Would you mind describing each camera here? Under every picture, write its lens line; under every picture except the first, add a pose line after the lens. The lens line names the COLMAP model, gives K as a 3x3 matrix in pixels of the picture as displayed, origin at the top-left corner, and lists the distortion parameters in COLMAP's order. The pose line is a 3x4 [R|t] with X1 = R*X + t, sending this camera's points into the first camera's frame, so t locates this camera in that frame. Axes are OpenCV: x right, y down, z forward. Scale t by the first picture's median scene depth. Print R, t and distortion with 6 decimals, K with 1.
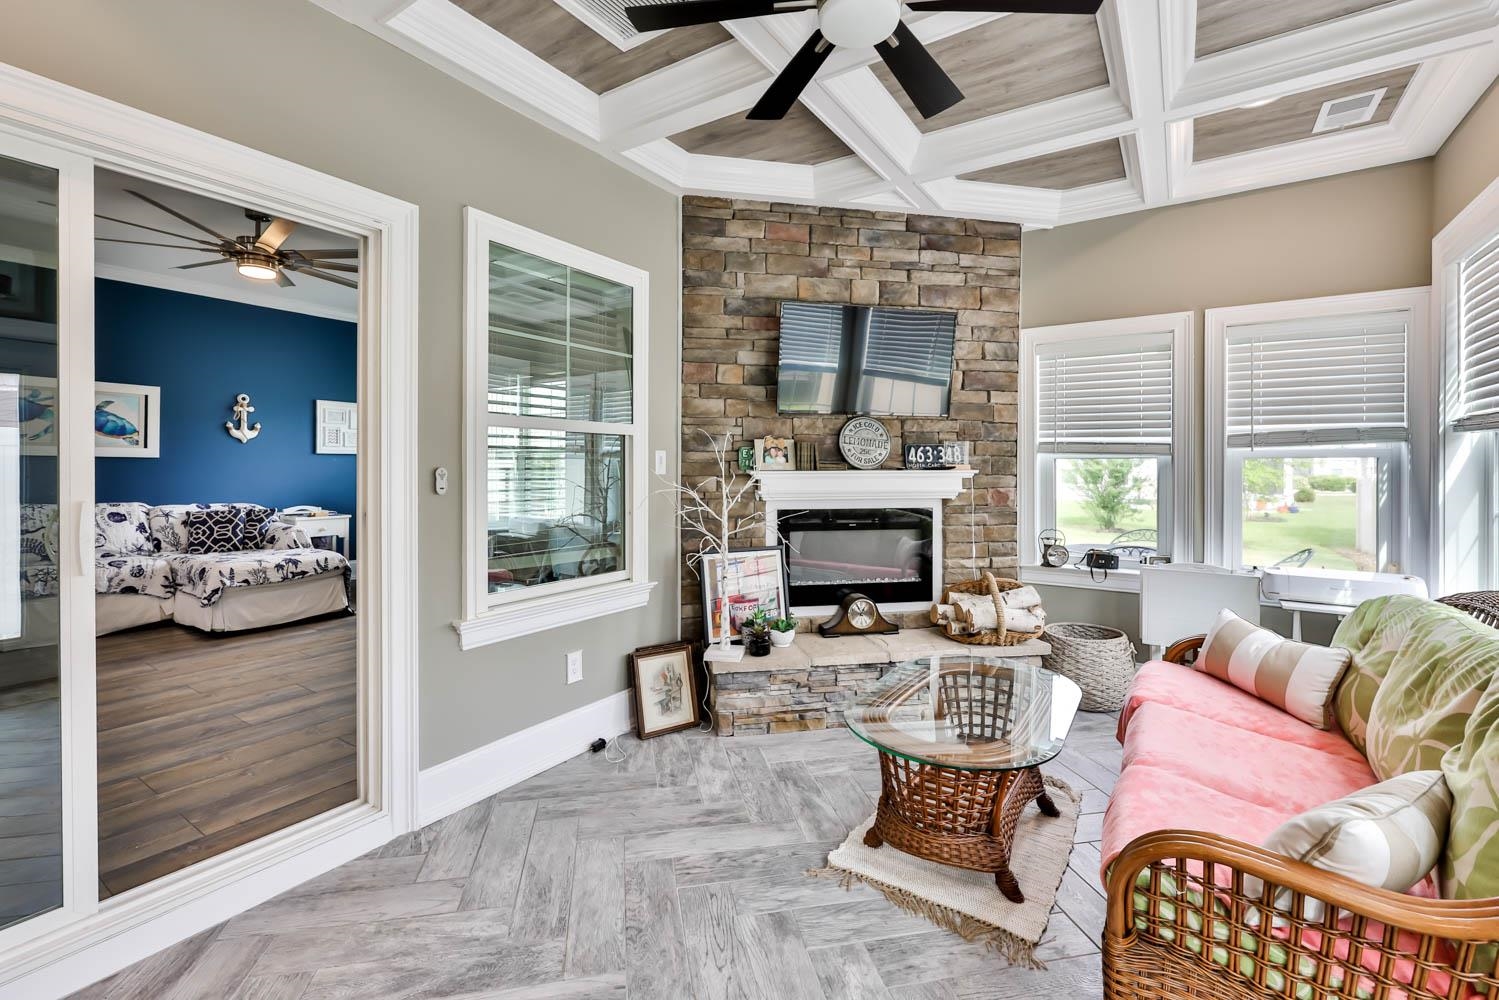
lens RADIAL K [[642.4, 0, 759.8], [0, 642.4, 468.2], [0, 0, 1]] dist [-0.003472, 0.000015]
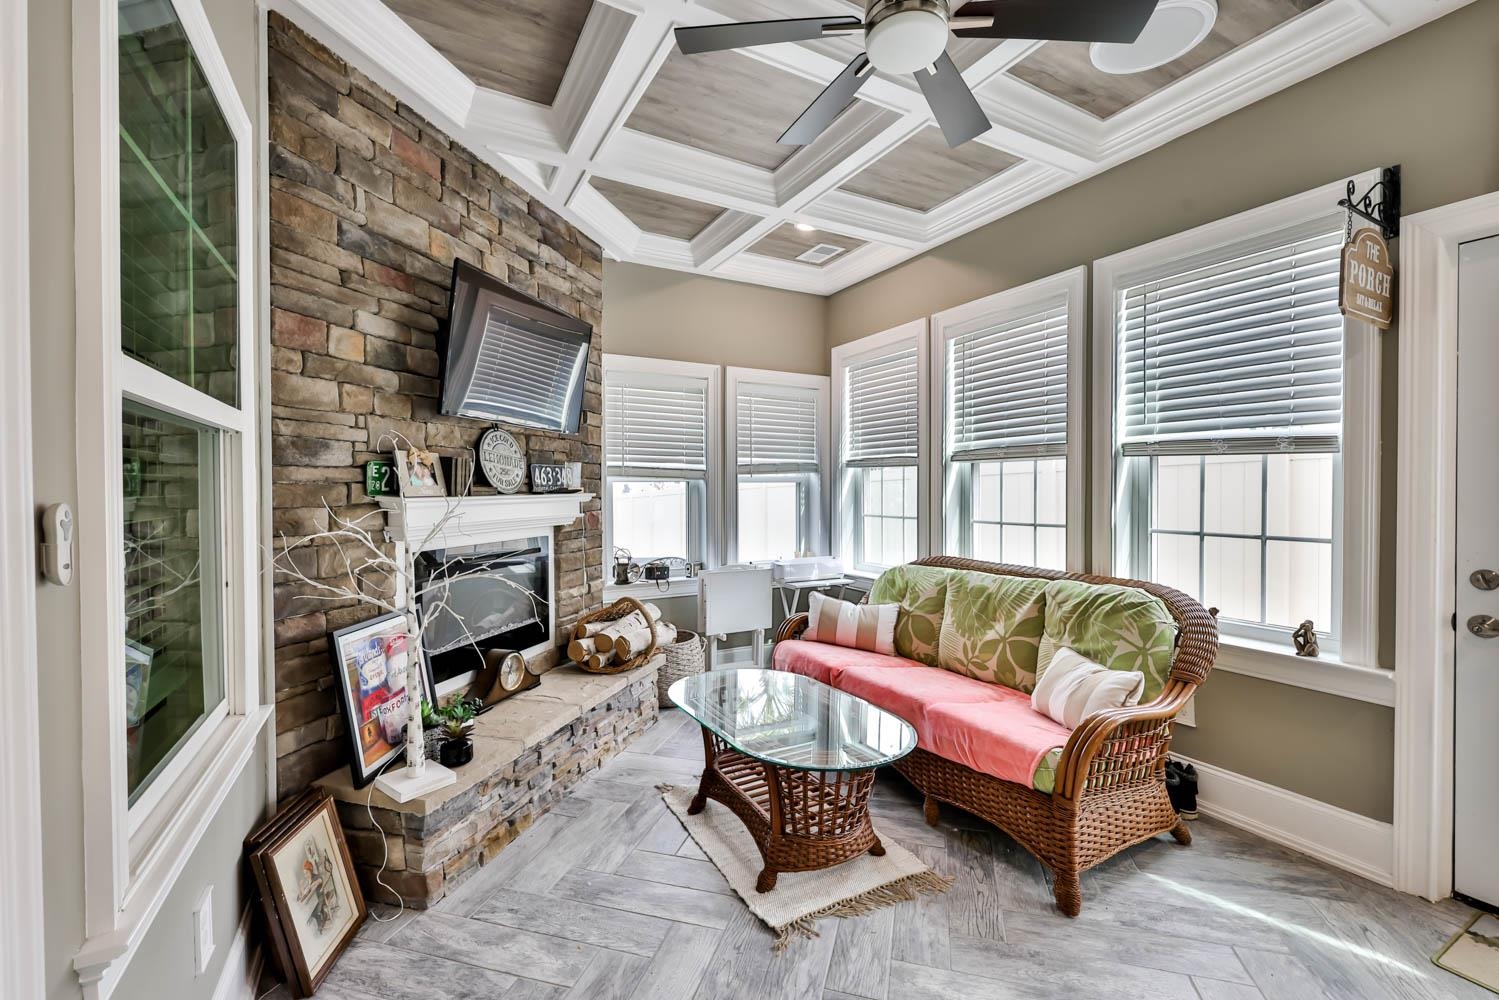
lens RADIAL K [[638.4, 0, 748.4], [0, 638.4, 496.2], [0, 0, 1]] dist [0.002746, 0.000167]
pose [[0.471614, -0.014218, 0.881691, -0.416281], [0.004427, 0.999896, 0.013756, -0.004905], [-0.881794, -0.002584, 0.471627, 0.362779]]
